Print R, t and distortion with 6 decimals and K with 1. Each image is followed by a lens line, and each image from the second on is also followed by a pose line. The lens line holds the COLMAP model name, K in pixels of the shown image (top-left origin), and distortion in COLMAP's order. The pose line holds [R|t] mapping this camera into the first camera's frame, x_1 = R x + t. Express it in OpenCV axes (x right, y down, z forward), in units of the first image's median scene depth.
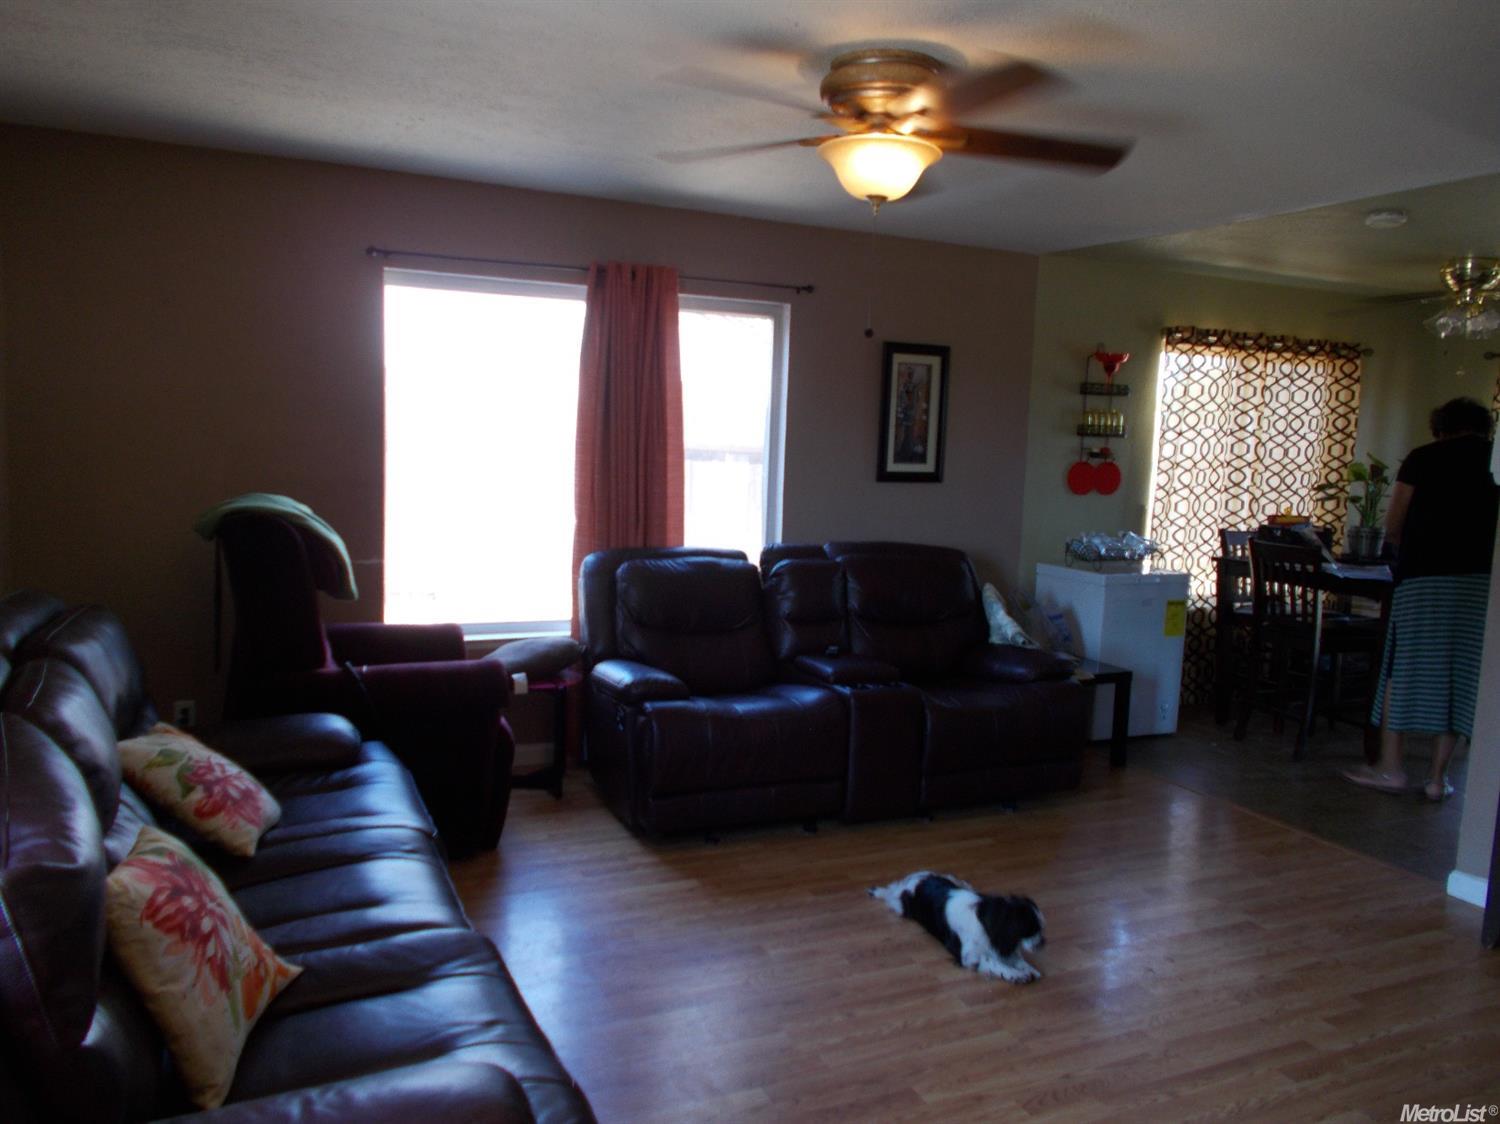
lens RADIAL K [[1153.0, 0, 747.6], [0, 1153.0, 562.2], [0, 0, 1]] dist [0.002373, 0.000750]
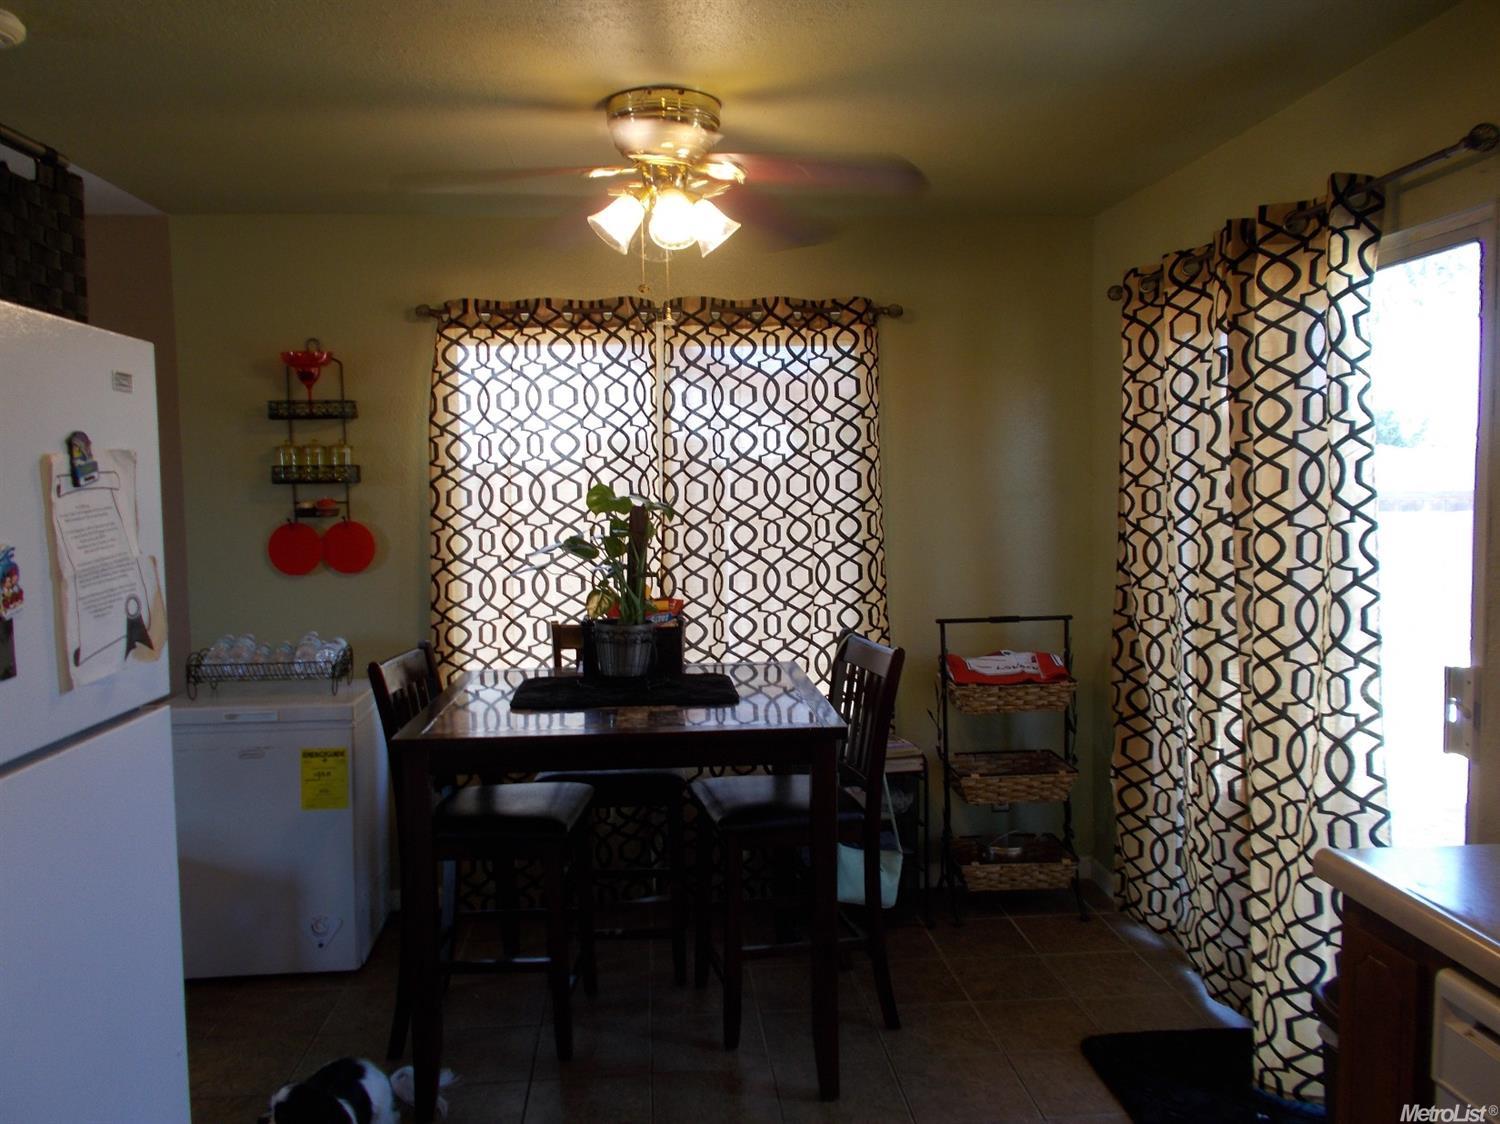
lens RADIAL K [[1153.0, 0, 748.4], [0, 1153.0, 562.0], [0, 0, 1]] dist [0.002373, 0.000750]
pose [[0.929988, -0.031459, -0.366242, 0.785378], [0.012297, 0.998436, -0.054537, -0.028835], [0.367385, 0.046215, 0.928920, 0.509319]]
